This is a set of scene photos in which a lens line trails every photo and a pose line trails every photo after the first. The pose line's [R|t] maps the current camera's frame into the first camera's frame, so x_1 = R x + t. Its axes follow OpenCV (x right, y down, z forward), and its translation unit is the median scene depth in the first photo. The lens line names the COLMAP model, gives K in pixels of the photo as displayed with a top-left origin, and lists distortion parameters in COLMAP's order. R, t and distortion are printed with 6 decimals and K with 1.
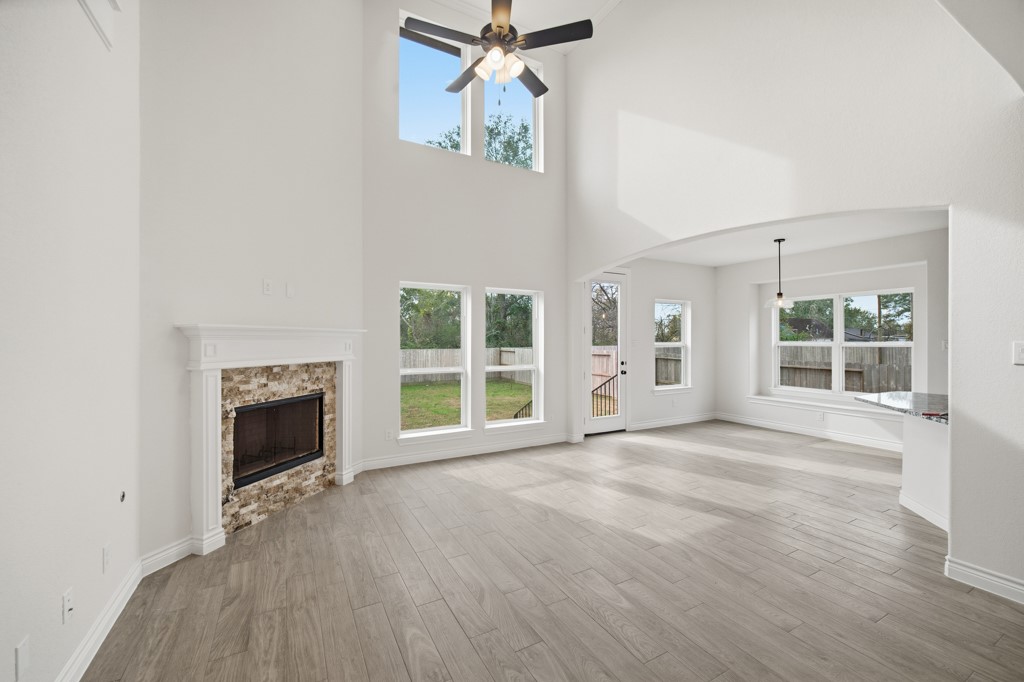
lens RADIAL K [[410.1, 0, 510.9], [0, 410.1, 341.4], [0, 0, 1]] dist [-0.002653, 0.000015]
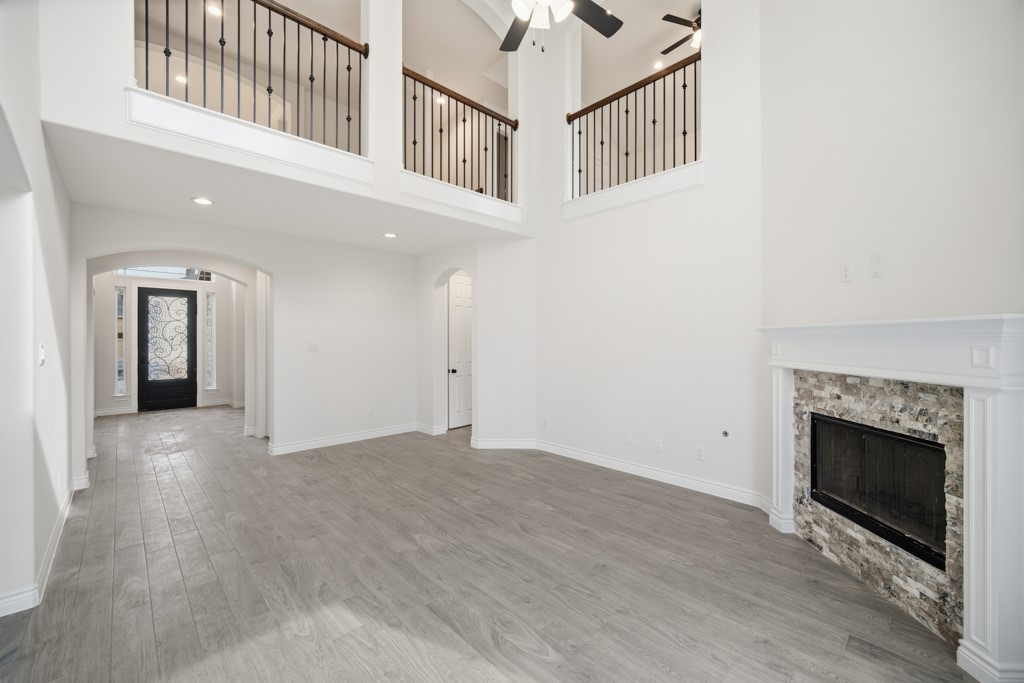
lens RADIAL K [[410.1, 0, 510.9], [0, 410.1, 341.9], [0, 0, 1]] dist [-0.002653, 0.000015]
pose [[-0.967059, 0.003191, -0.254531, 0.226415], [0.000563, 0.999946, 0.010399, -0.009401], [0.254550, 0.009913, -0.967009, 1.669149]]
